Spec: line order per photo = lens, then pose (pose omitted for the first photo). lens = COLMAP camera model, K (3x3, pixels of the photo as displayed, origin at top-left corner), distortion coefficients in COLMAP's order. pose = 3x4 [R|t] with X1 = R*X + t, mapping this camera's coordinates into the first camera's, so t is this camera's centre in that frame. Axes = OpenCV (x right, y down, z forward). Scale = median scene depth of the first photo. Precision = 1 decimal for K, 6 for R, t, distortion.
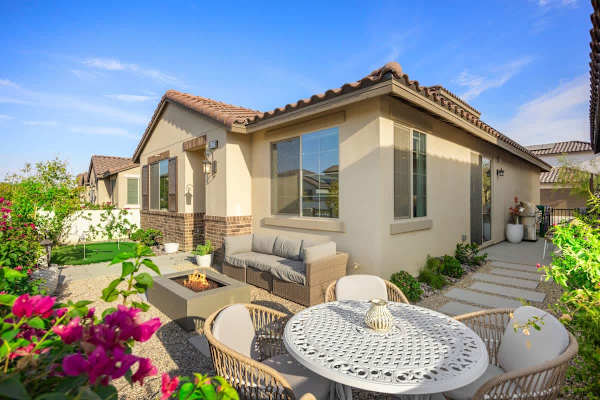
lens RADIAL K [[232.0, 0, 288.7], [0, 232.0, 200.9], [0, 0, 1]] dist [0.000174, 0.002891]
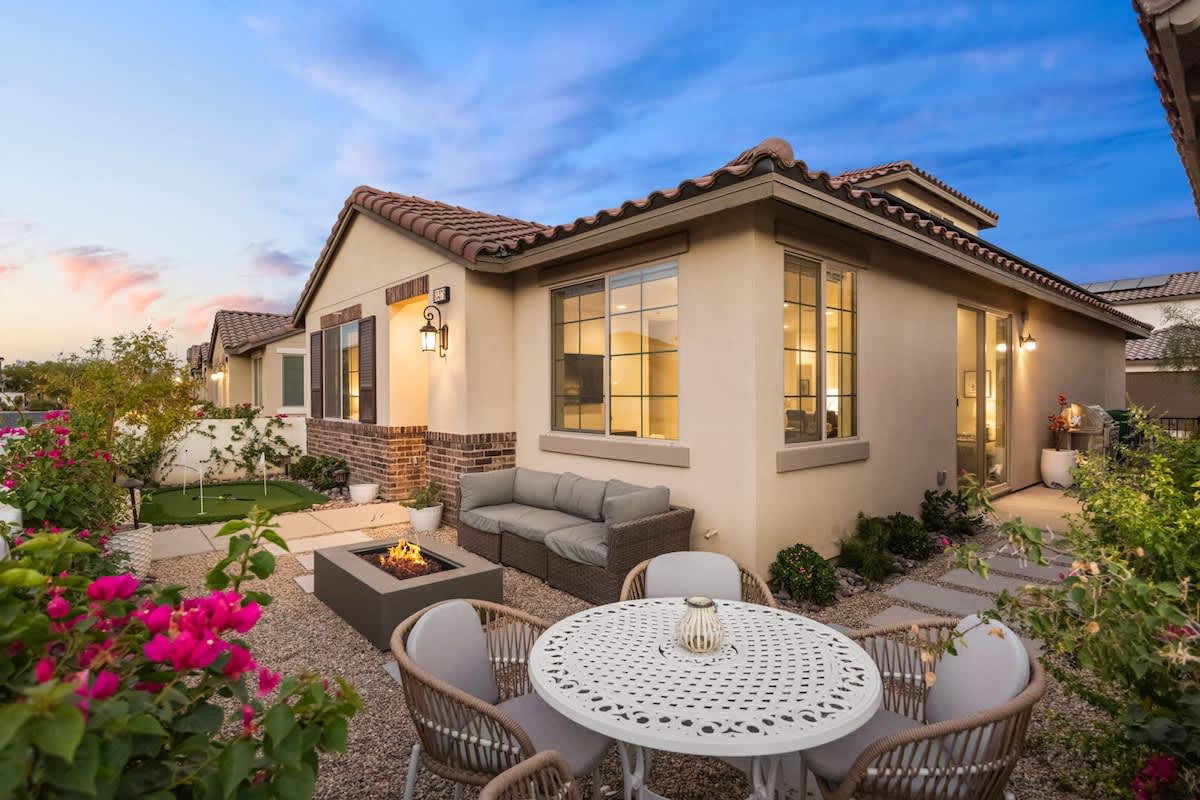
lens RADIAL K [[492.0, 0, 602.2], [0, 492.0, 391.9], [0, 0, 1]] dist [0.012493, 0.000165]
pose [[0.998824, -0.001573, -0.048454, 0.101148], [0.001904, 0.999975, 0.006793, -0.037755], [0.048442, -0.006878, 0.998802, -0.094890]]
